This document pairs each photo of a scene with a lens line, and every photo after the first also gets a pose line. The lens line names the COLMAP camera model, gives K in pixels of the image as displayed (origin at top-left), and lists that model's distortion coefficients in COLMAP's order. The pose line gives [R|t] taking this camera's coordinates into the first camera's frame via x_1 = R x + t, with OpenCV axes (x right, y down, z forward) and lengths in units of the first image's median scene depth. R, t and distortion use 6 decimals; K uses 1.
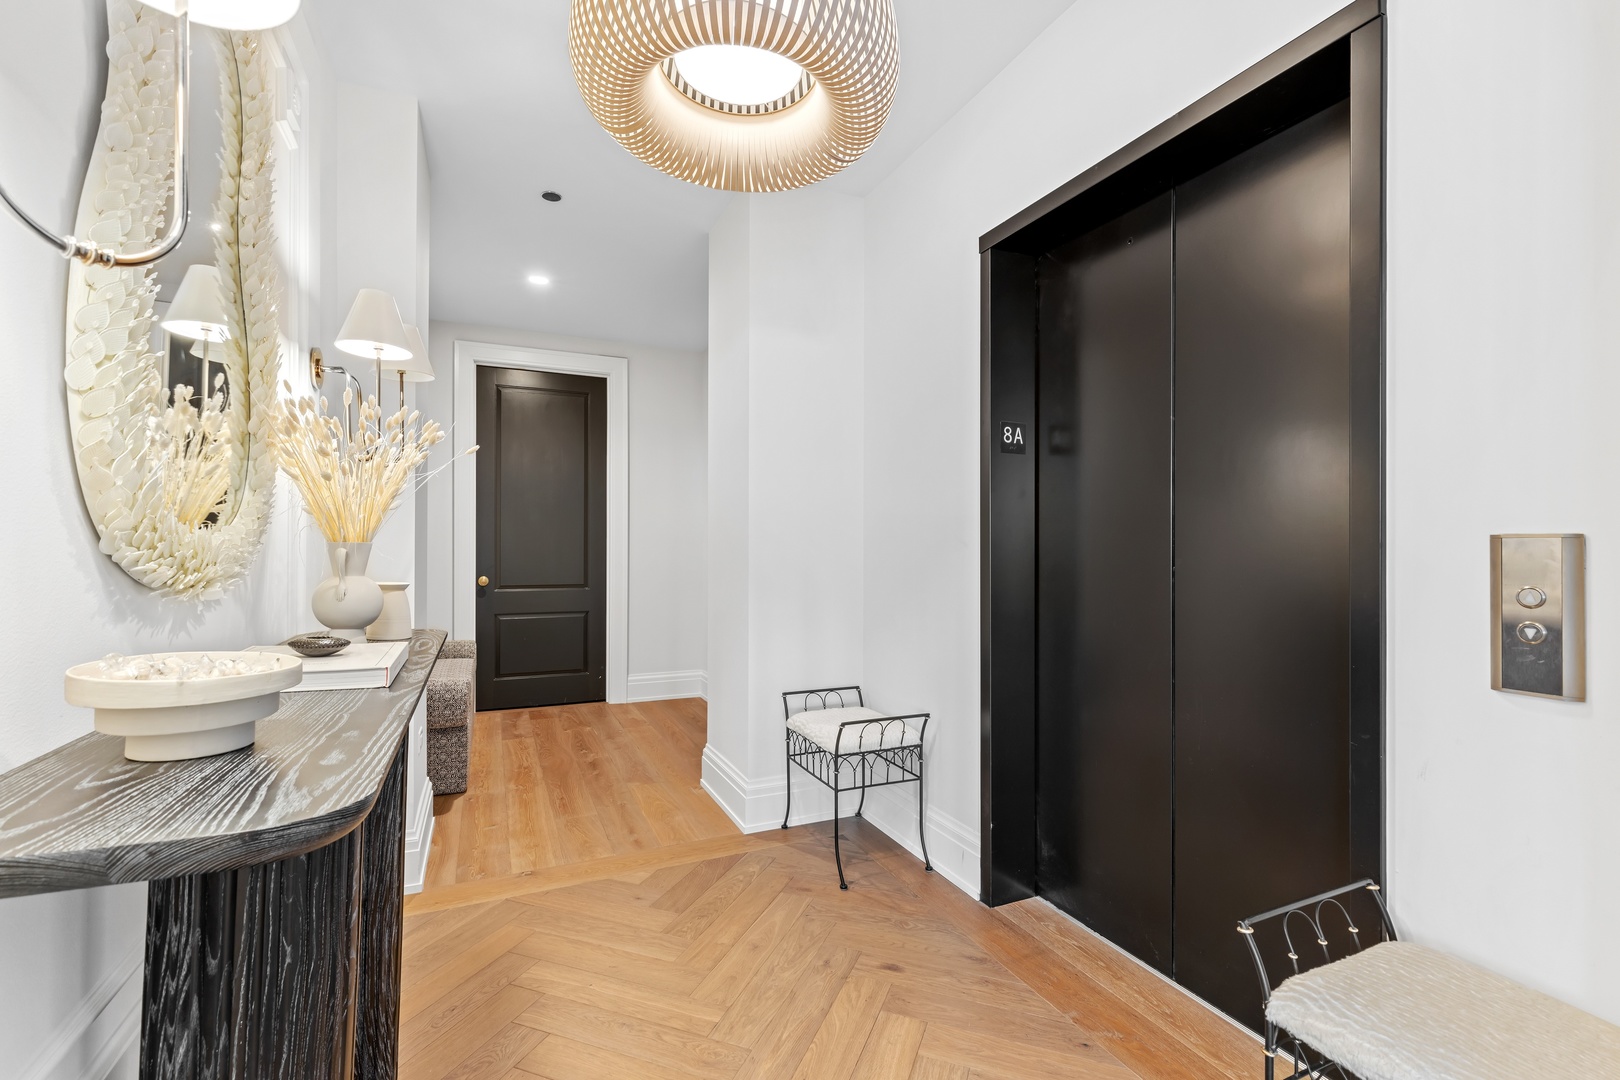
lens RADIAL K [[736.9, 0, 808.5], [0, 736.9, 540.8], [0, 0, 1]] dist [0.002509, 0.000183]
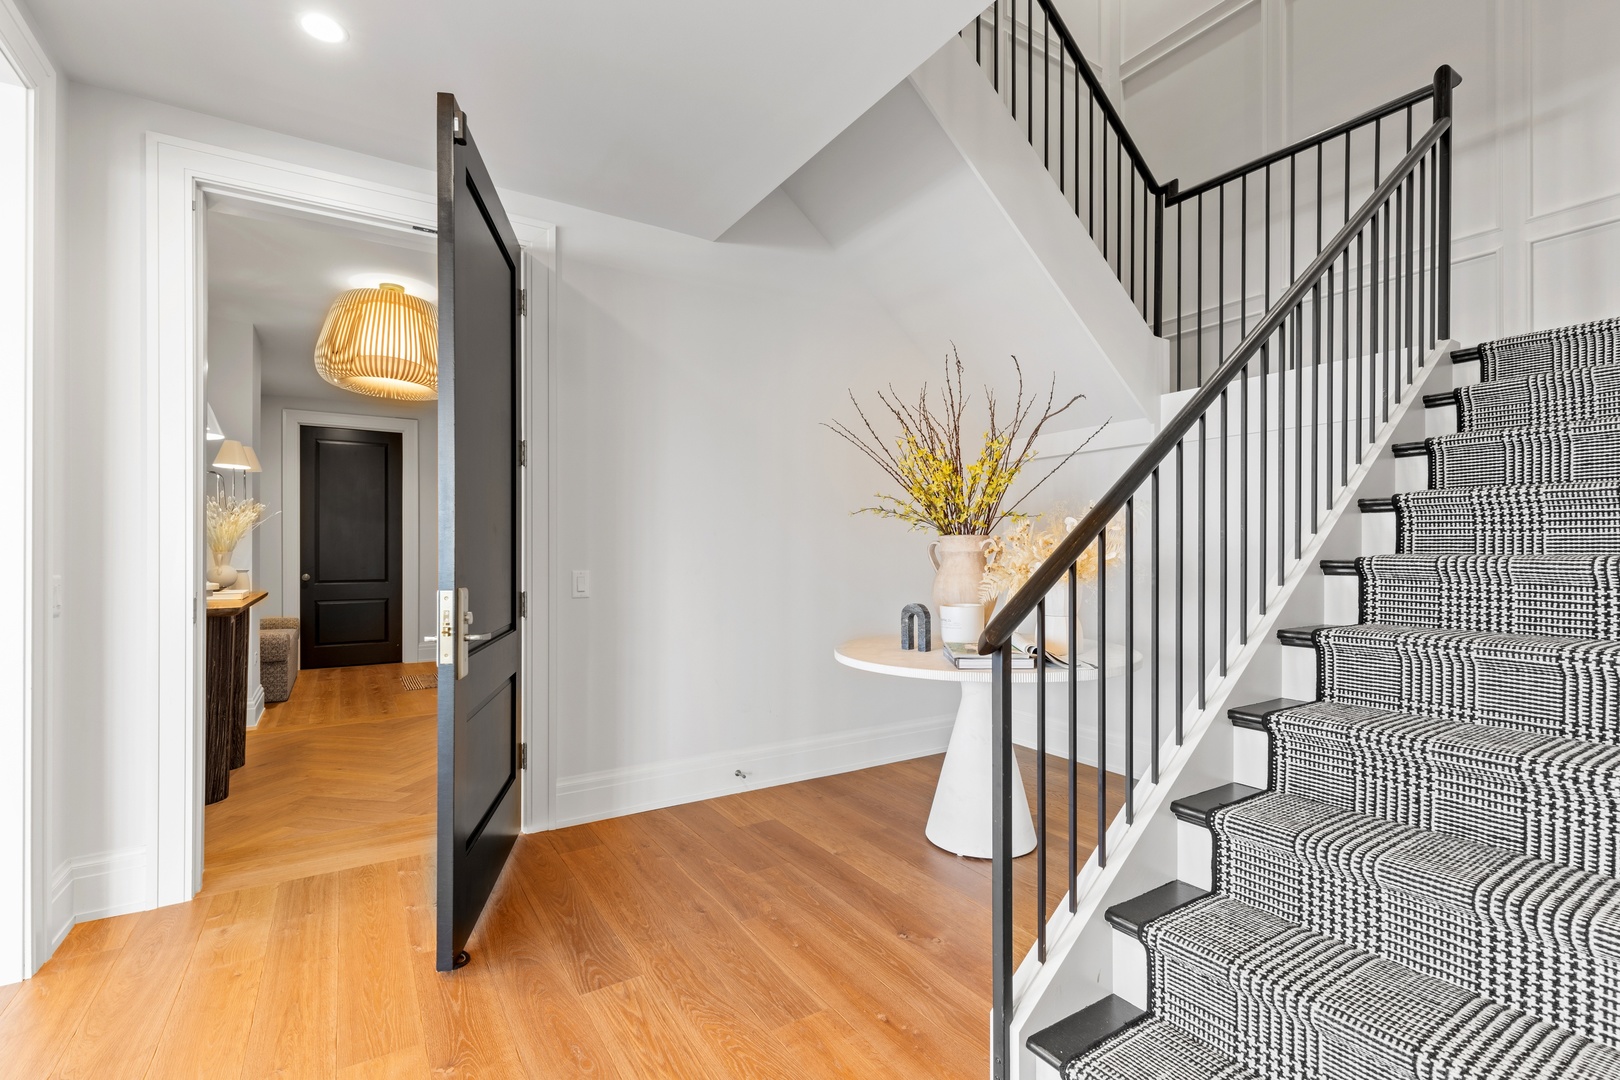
lens RADIAL K [[736.9, 0, 813.4], [0, 736.9, 543.4], [0, 0, 1]] dist [0.002509, 0.000183]
pose [[0.987424, 0.000350, 0.158093, 0.322319], [0.000115, 0.999996, -0.002930, -0.006292], [-0.158093, 0.002912, 0.987420, -0.601677]]
